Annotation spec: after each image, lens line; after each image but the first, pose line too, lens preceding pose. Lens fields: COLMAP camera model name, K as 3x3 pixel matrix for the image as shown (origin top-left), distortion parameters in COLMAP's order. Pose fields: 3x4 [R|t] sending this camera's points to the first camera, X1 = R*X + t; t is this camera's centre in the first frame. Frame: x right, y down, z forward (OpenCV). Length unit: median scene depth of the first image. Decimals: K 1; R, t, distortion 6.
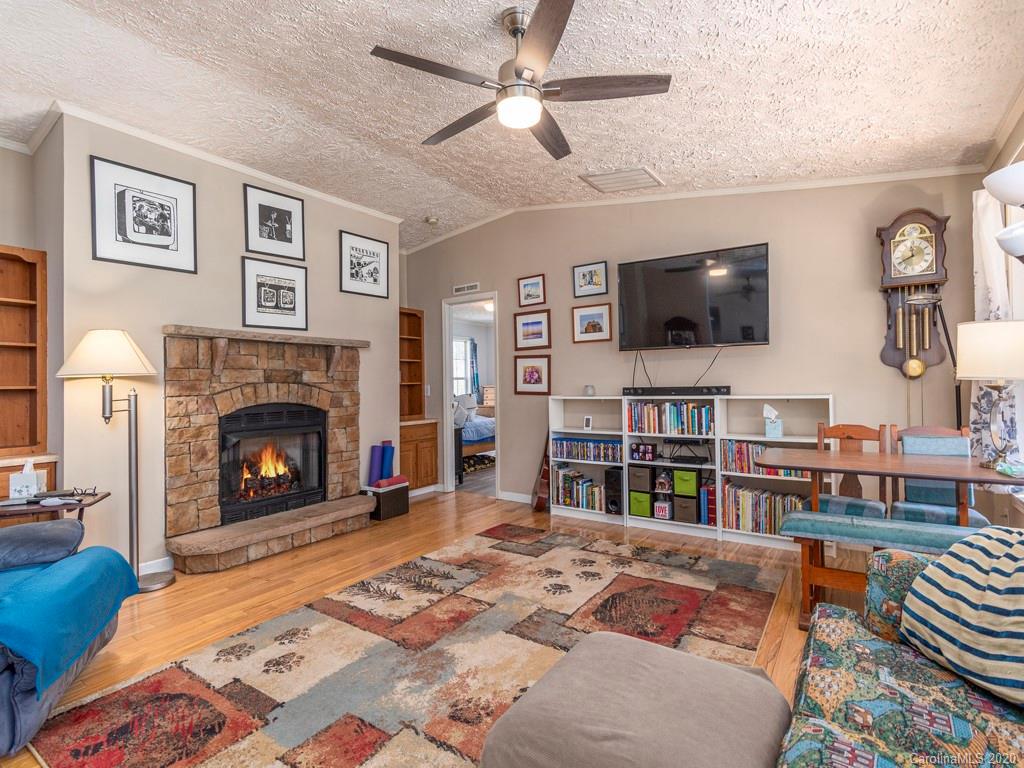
lens RADIAL K [[503.8, 0, 513.5], [0, 503.8, 387.6], [0, 0, 1]] dist [-0.000069, -0.000214]
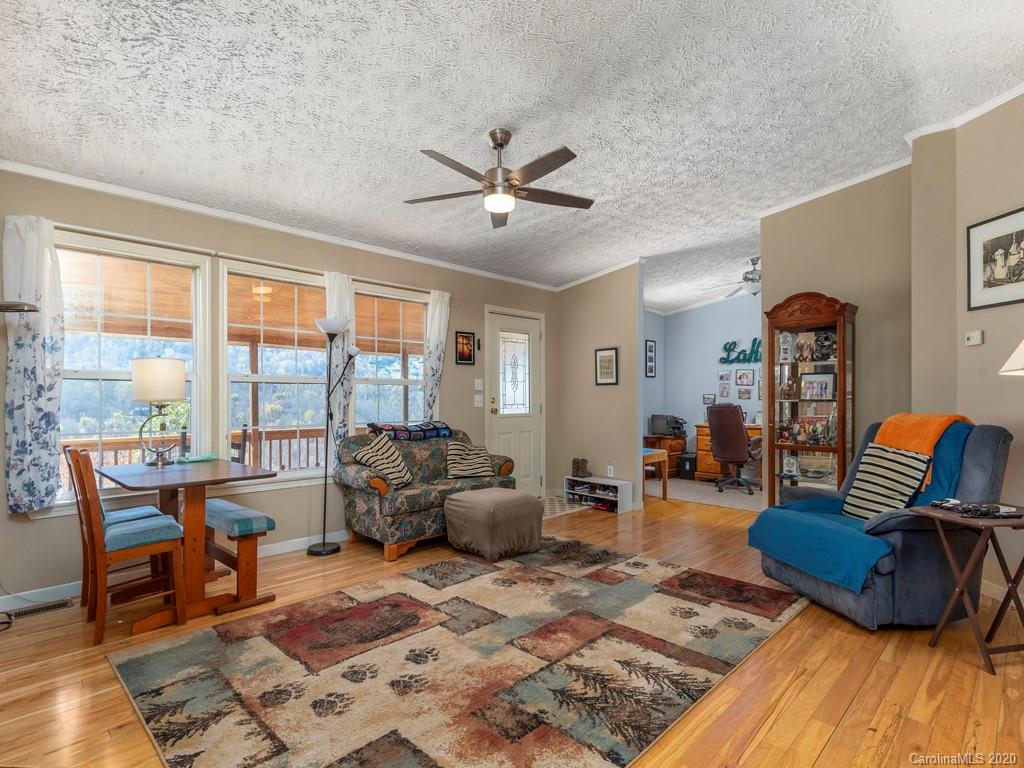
lens RADIAL K [[521.0, 0, 512.0], [0, 521.0, 384.0], [0, 0, 1]] dist [0.001061, -0.000258]
pose [[-0.981764, 0.024222, 0.188552, -0.226044], [0.019398, 0.999437, -0.027386, -0.006164], [-0.189109, -0.023229, -0.981681, 1.864167]]
